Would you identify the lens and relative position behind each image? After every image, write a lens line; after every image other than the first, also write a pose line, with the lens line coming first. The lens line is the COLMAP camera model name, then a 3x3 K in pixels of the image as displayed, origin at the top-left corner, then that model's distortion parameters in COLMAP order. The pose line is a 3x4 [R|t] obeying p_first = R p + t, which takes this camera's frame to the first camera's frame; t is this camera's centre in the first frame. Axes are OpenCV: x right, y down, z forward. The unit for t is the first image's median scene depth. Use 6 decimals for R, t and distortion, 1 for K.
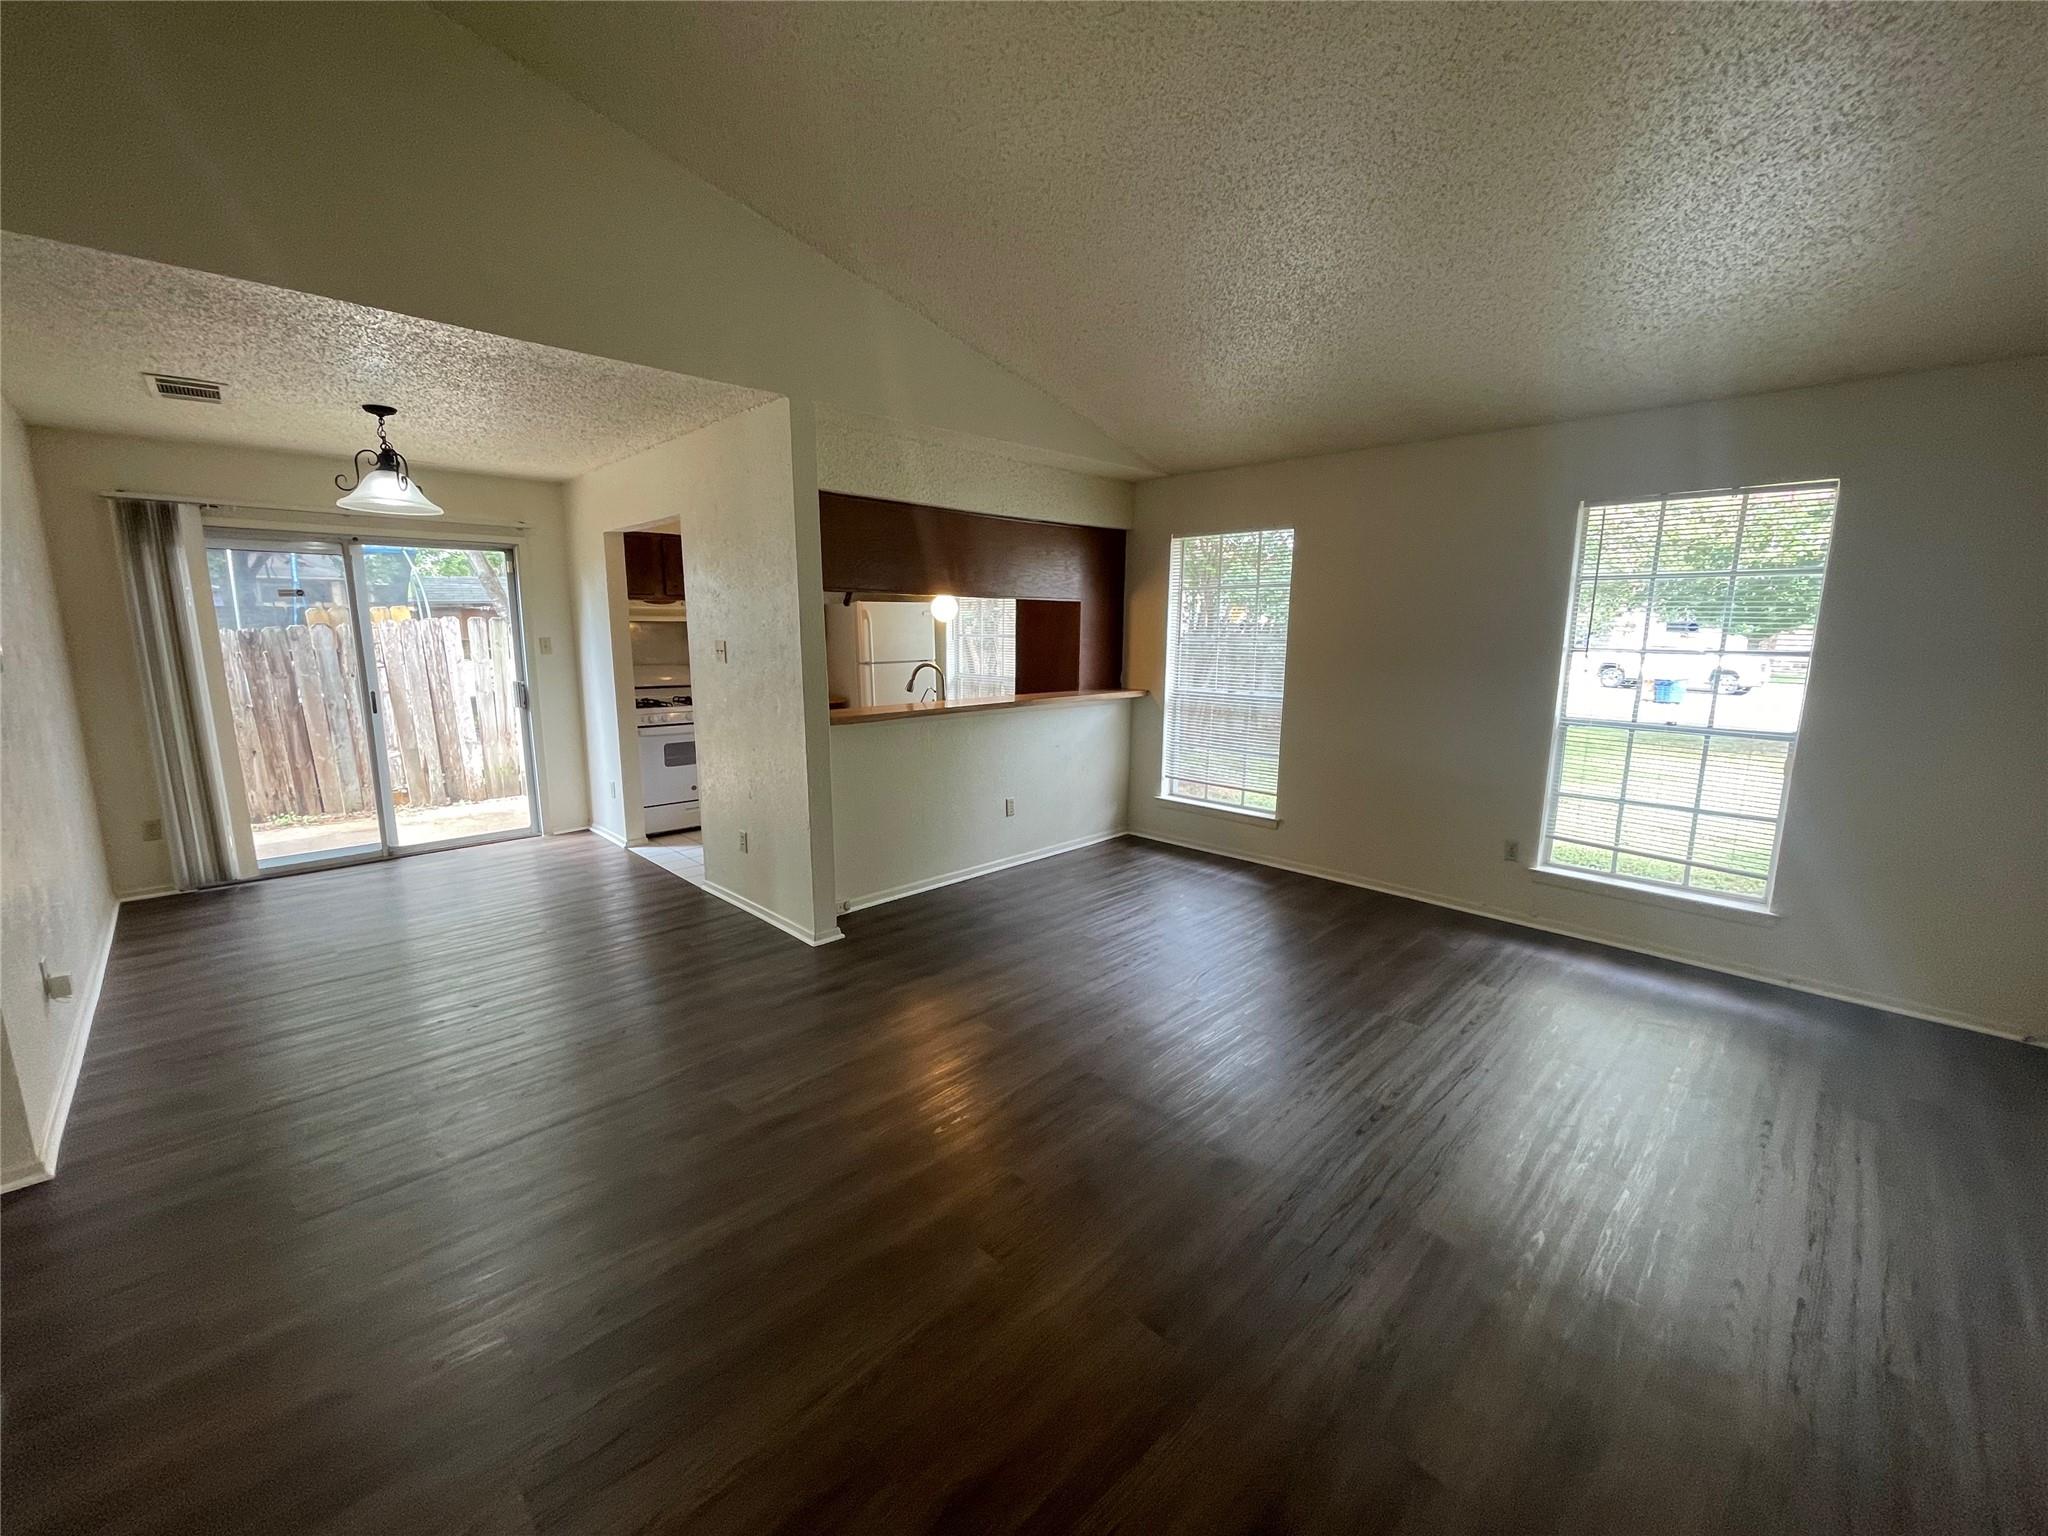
lens RADIAL K [[829.2, 0, 1017.9], [0, 829.2, 764.7], [0, 0, 1]] dist [-0.001388, 0.000995]
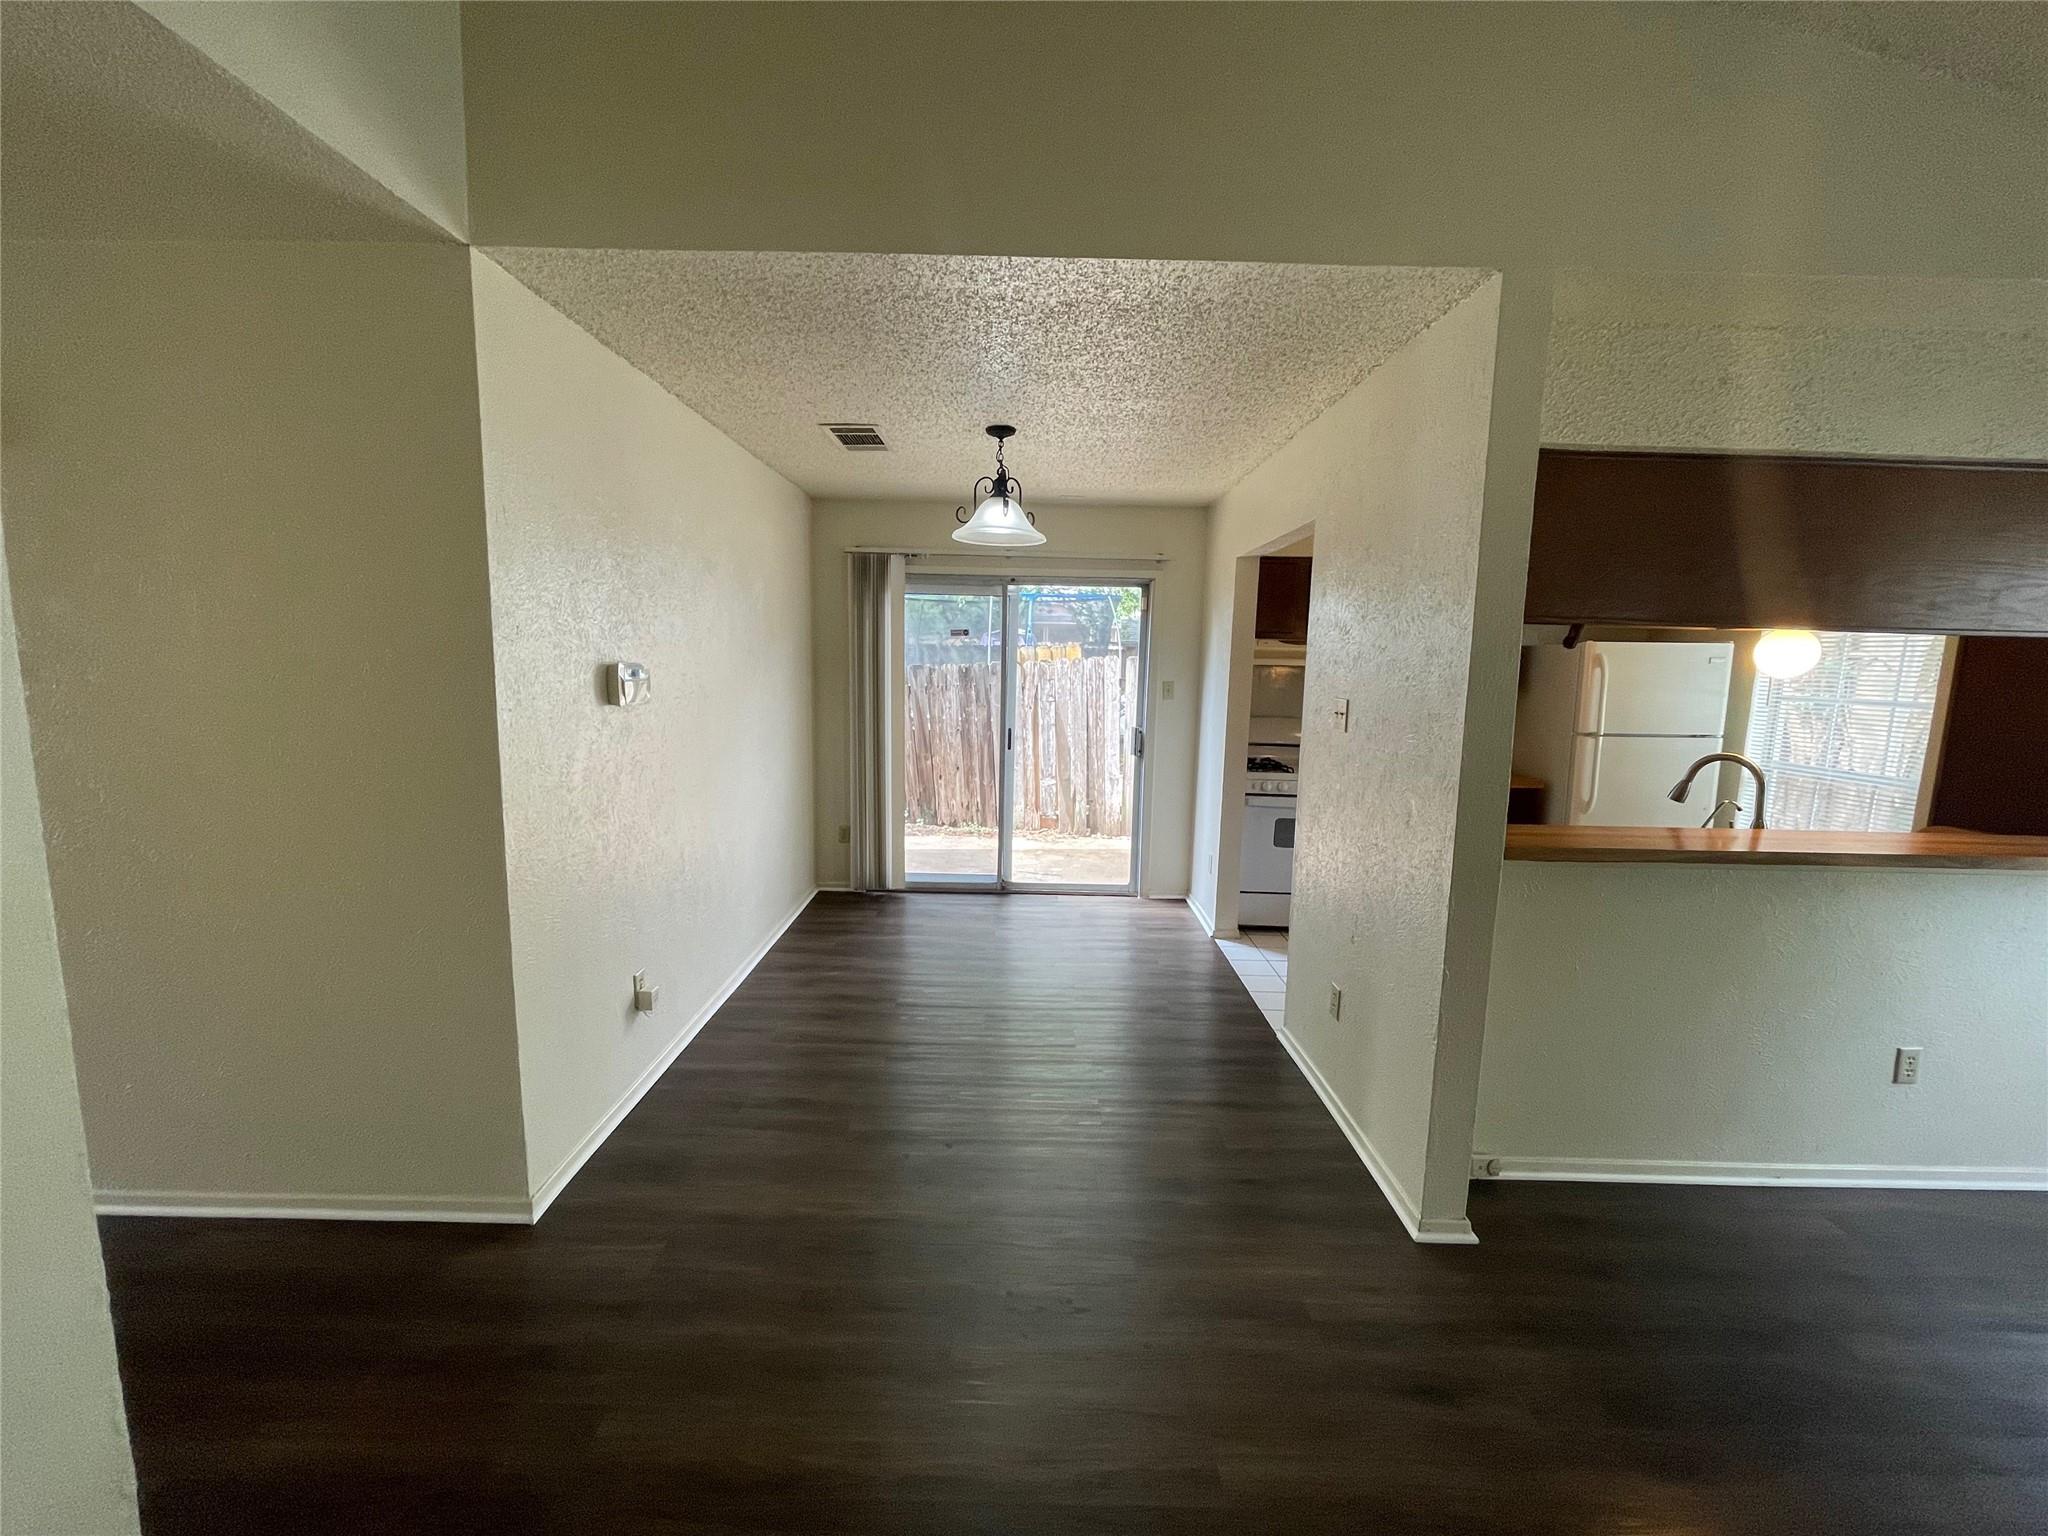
lens RADIAL K [[829.2, 0, 1021.5], [0, 829.2, 764.3], [0, 0, 1]] dist [-0.001388, 0.000995]
pose [[0.713075, 0.104677, -0.693230, -0.062931], [-0.137908, 0.990415, 0.007696, -0.057547], [0.687391, 0.090114, 0.720676, 0.298903]]
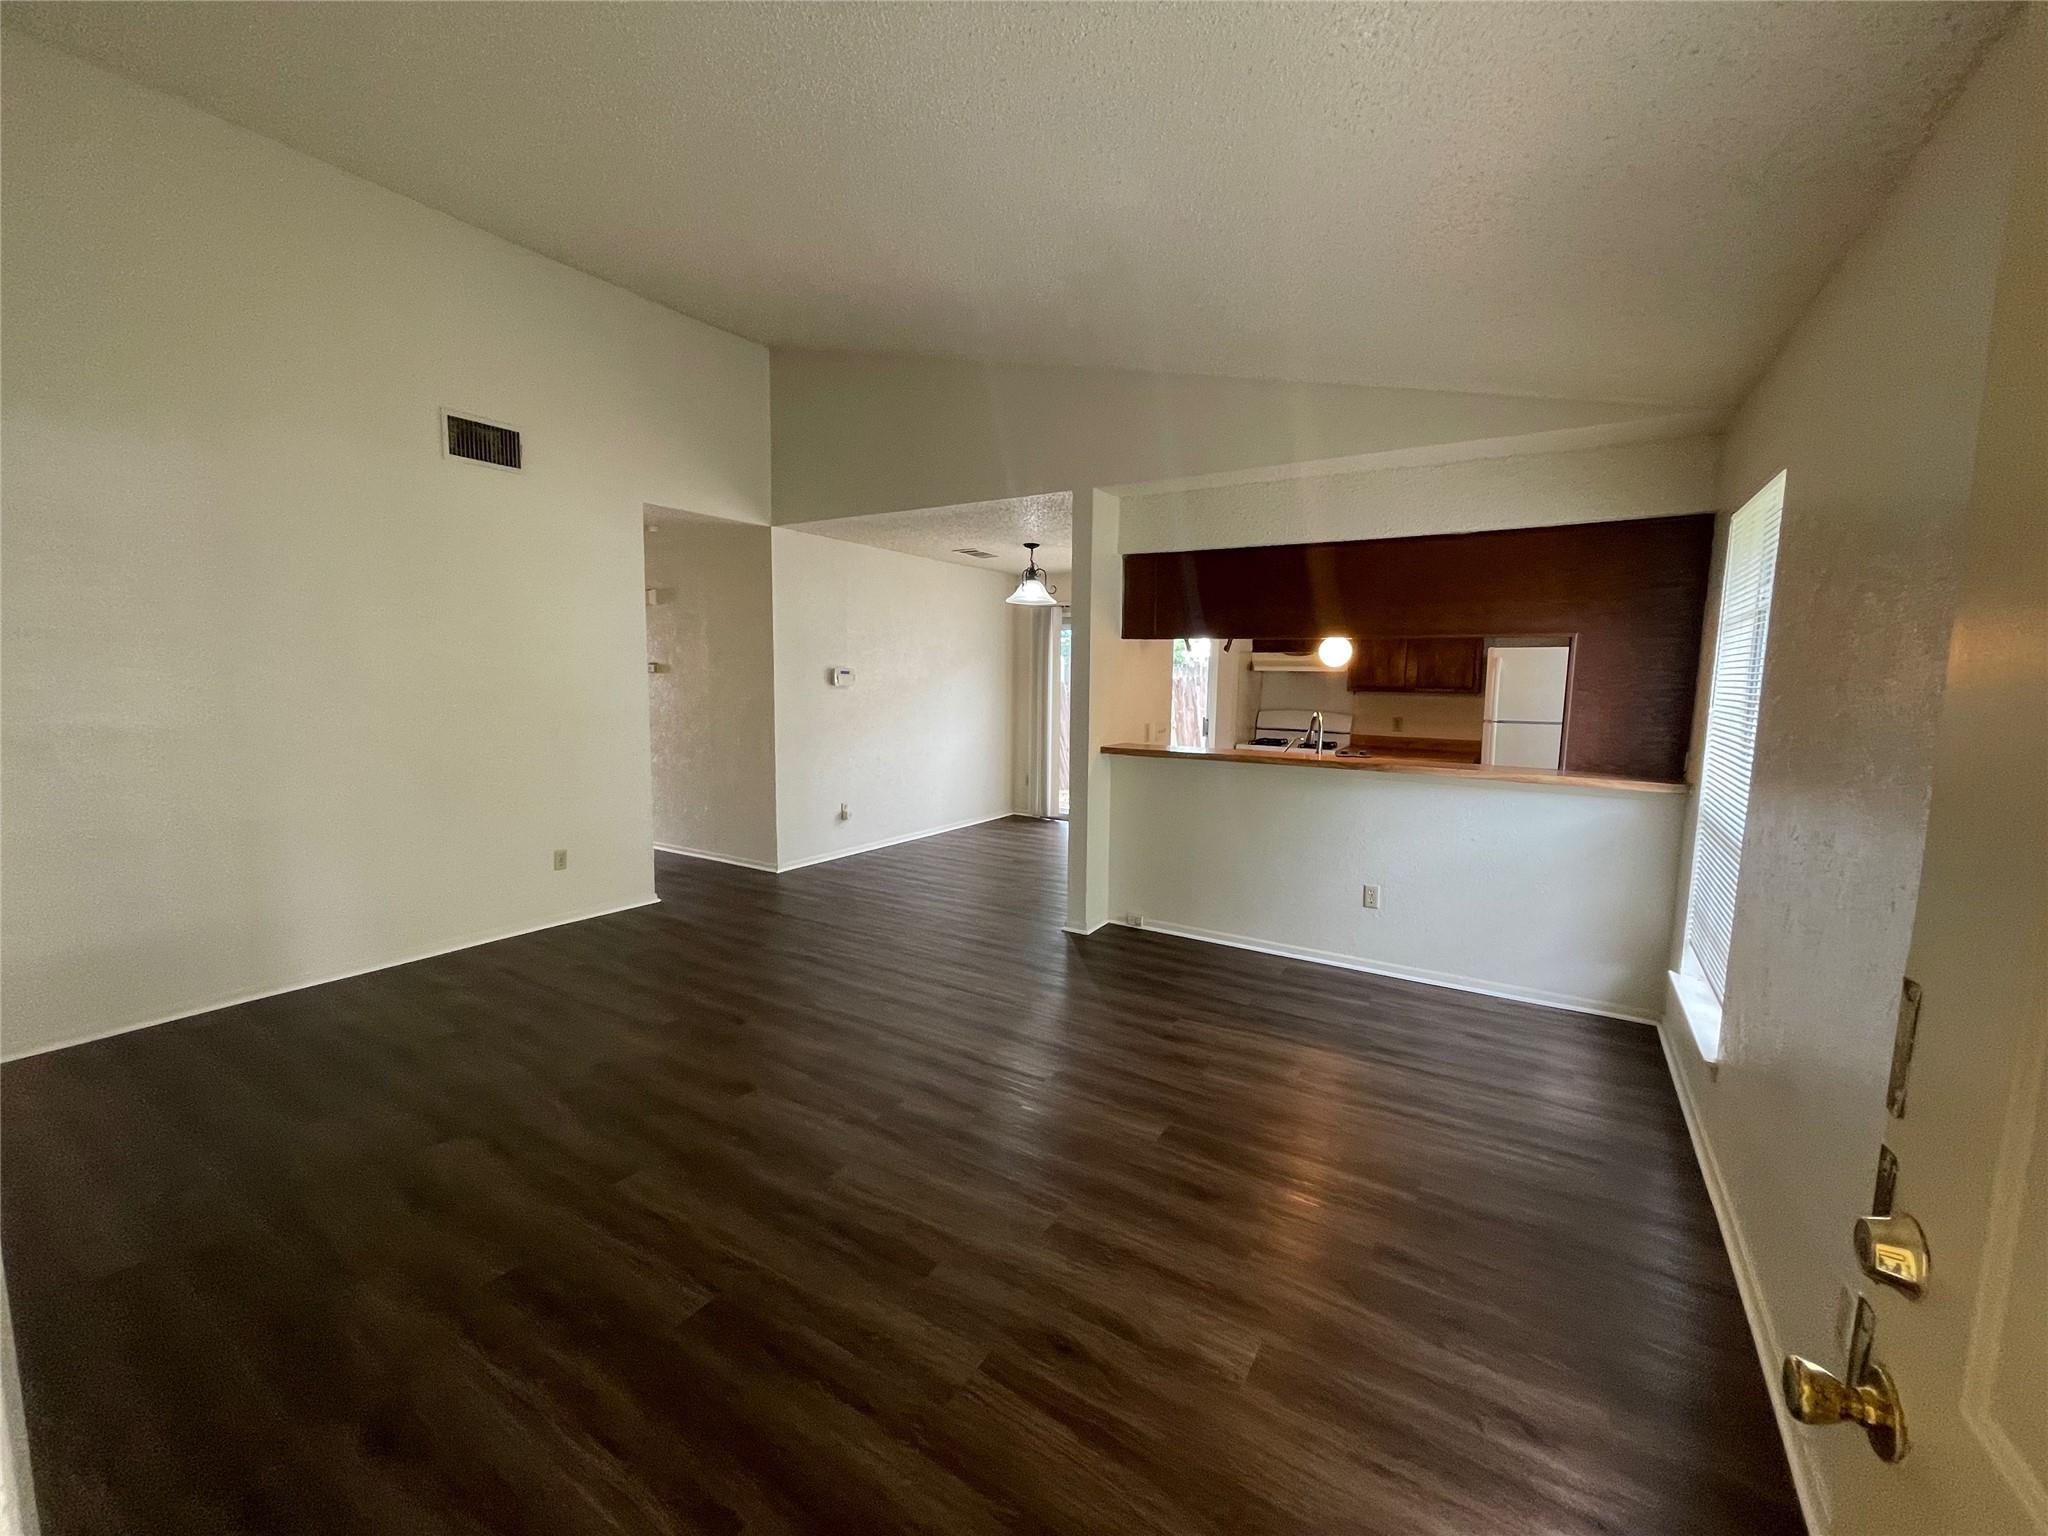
lens RADIAL K [[829.2, 0, 1017.2], [0, 829.2, 766.7], [0, 0, 1]] dist [-0.001388, 0.000995]
pose [[0.227426, 0.108402, -0.967743, 0.708568], [-0.176883, 0.981851, 0.068414, -0.069706], [0.957596, 0.155618, 0.242473, 0.481809]]
